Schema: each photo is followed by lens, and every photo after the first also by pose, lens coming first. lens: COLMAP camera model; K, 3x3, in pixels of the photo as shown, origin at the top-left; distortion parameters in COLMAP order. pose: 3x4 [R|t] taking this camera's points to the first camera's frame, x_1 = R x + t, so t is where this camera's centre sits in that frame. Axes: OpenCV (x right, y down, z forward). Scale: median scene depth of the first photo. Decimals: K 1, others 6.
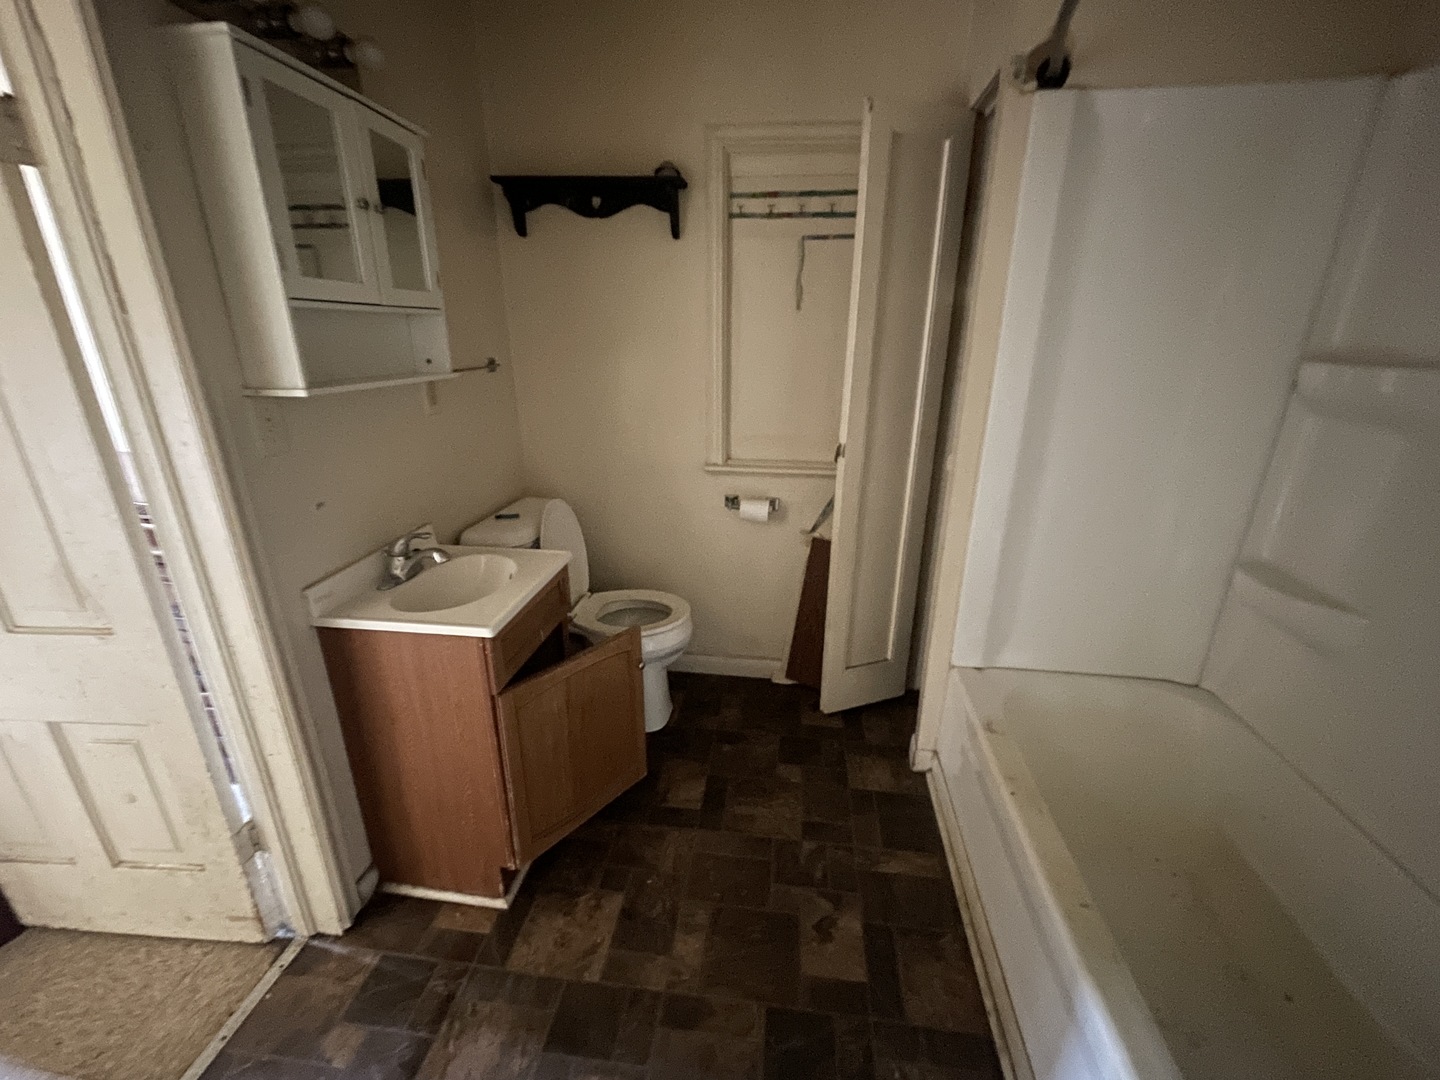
lens RADIAL K [[582.9, 0, 720.1], [0, 582.9, 532.5], [0, 0, 1]] dist [0.000224, 0.000258]
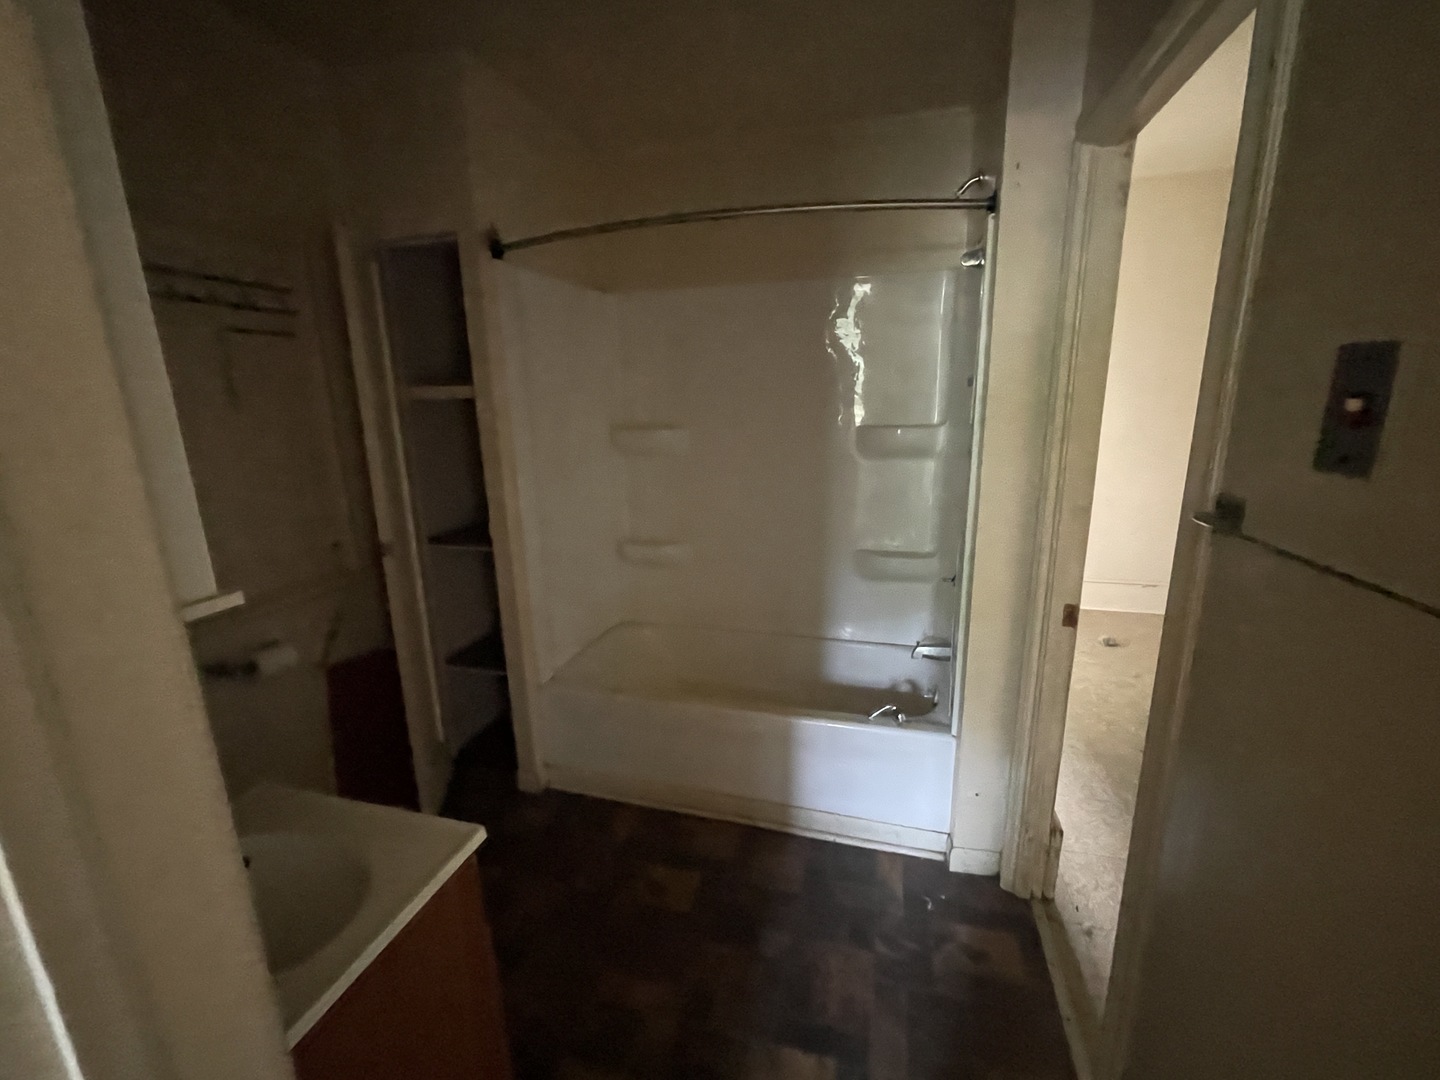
lens RADIAL K [[582.9, 0, 720.1], [0, 582.9, 532.5], [0, 0, 1]] dist [0.000224, 0.000258]
pose [[0.178374, -0.233359, 0.955890, -0.844585], [0.358814, 0.920001, 0.157641, -0.172917], [-0.916207, 0.314867, 0.247836, 0.353643]]
